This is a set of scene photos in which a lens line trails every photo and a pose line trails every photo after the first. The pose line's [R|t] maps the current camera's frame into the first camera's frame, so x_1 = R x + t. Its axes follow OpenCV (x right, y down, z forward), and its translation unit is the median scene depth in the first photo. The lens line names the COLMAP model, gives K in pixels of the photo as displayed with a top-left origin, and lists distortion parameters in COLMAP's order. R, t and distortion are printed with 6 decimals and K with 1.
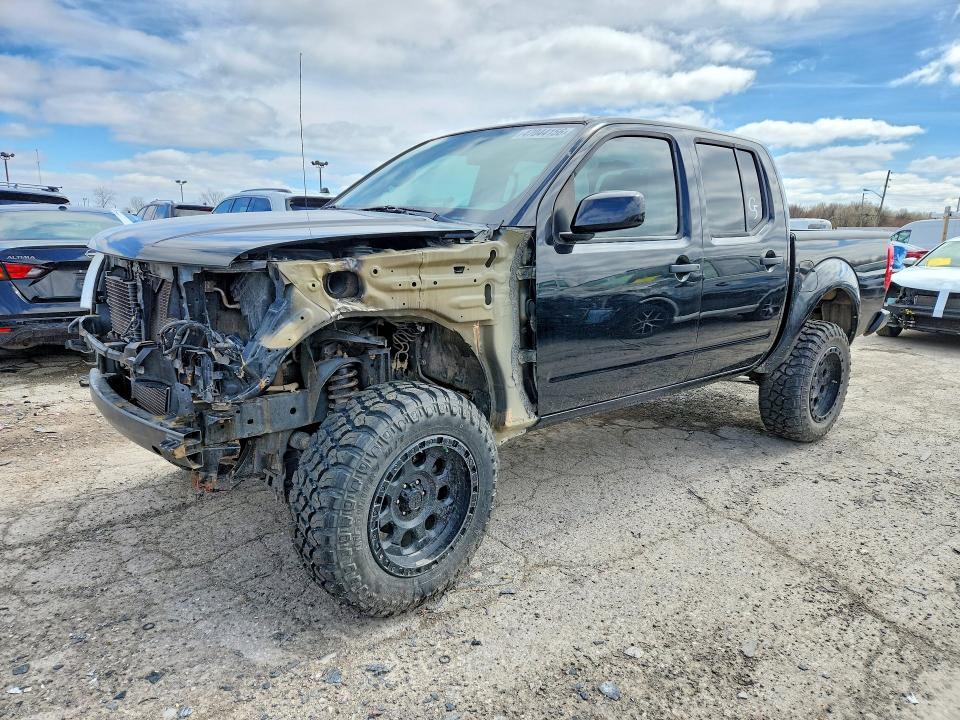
lens RADIAL K [[760.2, 0, 480.0], [0, 760.2, 360.0], [0, 0, 1]] dist [-0.005665, -0.008259]
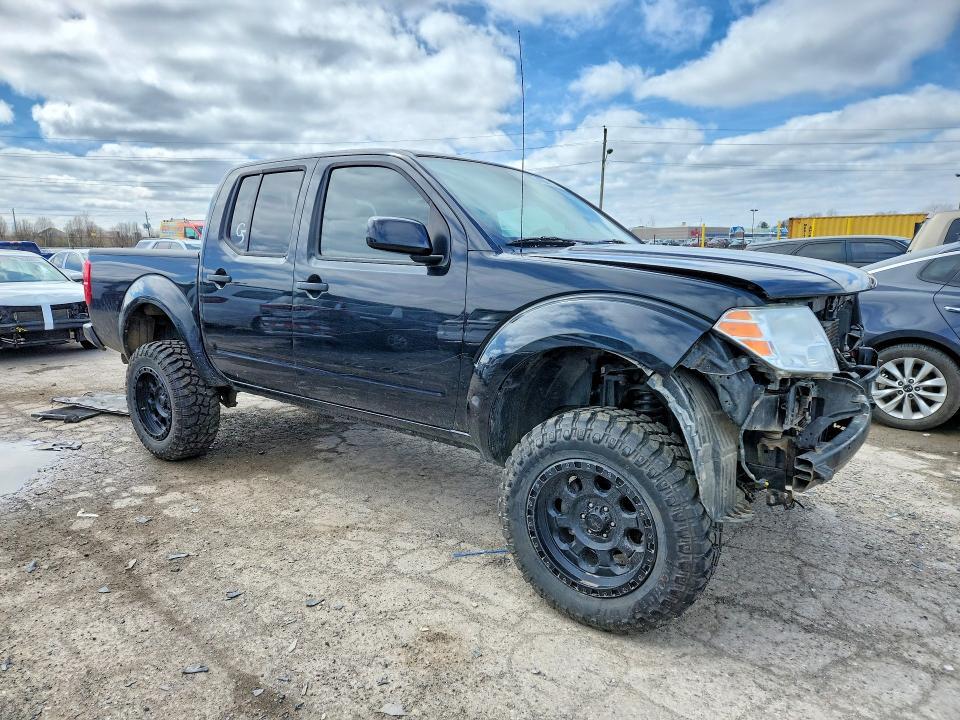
lens RADIAL K [[760.2, 0, 480.0], [0, 760.2, 360.0], [0, 0, 1]] dist [-0.005665, -0.008259]
pose [[-0.331866, -0.161184, 0.929454, -1.170884], [0.161302, 0.961087, 0.224263, -0.325581], [-0.929433, 0.224348, -0.292953, 1.627878]]
